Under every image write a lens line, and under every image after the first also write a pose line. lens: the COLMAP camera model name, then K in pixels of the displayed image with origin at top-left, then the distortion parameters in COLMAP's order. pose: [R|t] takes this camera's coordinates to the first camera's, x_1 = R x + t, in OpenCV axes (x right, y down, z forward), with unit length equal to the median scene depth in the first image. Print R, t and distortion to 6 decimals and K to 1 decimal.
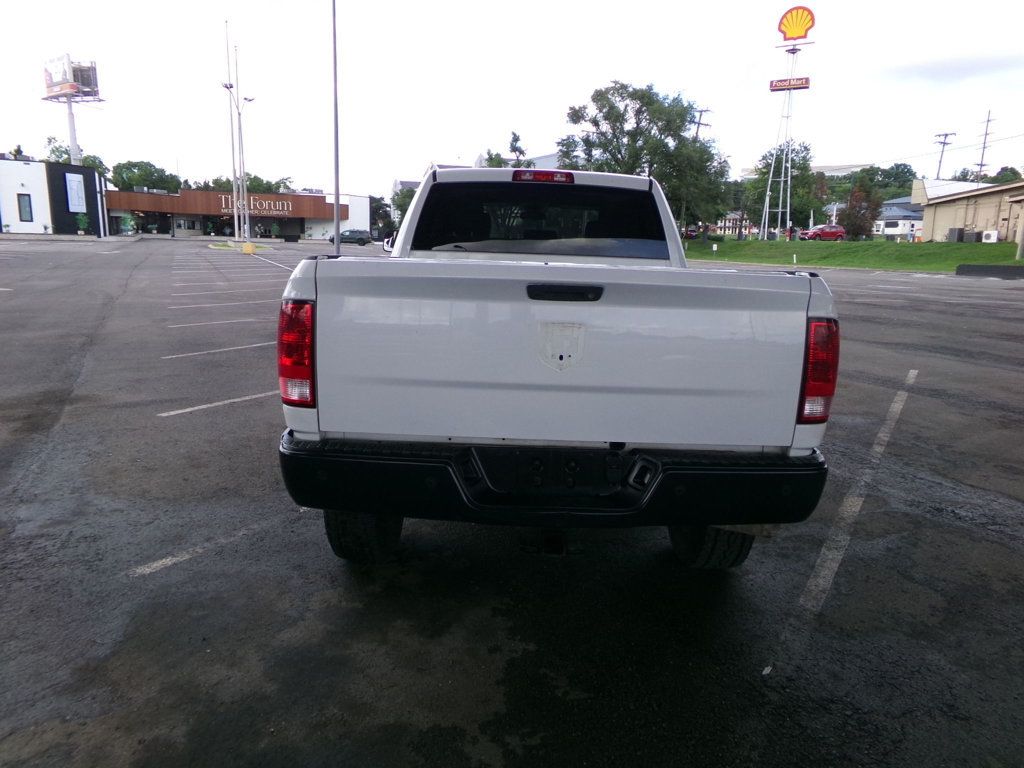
lens RADIAL K [[676.9, 0, 512.0], [0, 676.9, 384.0], [0, 0, 1]] dist [-0.033739, 0.050501]
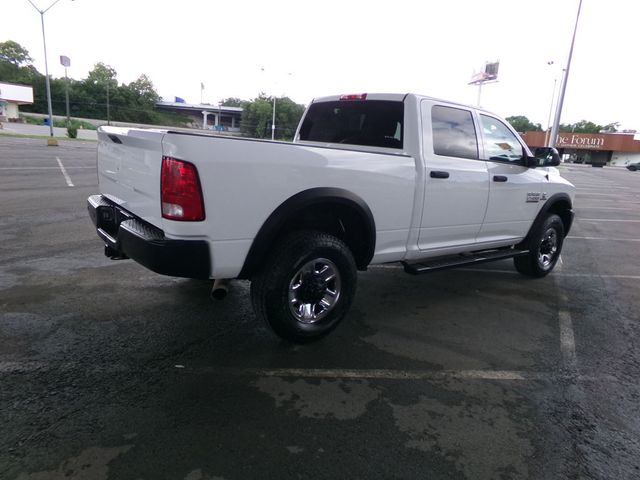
lens RADIAL K [[423.1, 0, 320.0], [0, 423.1, 240.0], [0, 0, 1]] dist [-0.033739, 0.050501]
pose [[0.627238, 0.182999, -0.757023, 0.845040], [-0.204803, 0.976550, 0.066376, -0.024062], [0.751418, 0.113407, 0.650008, 0.323958]]
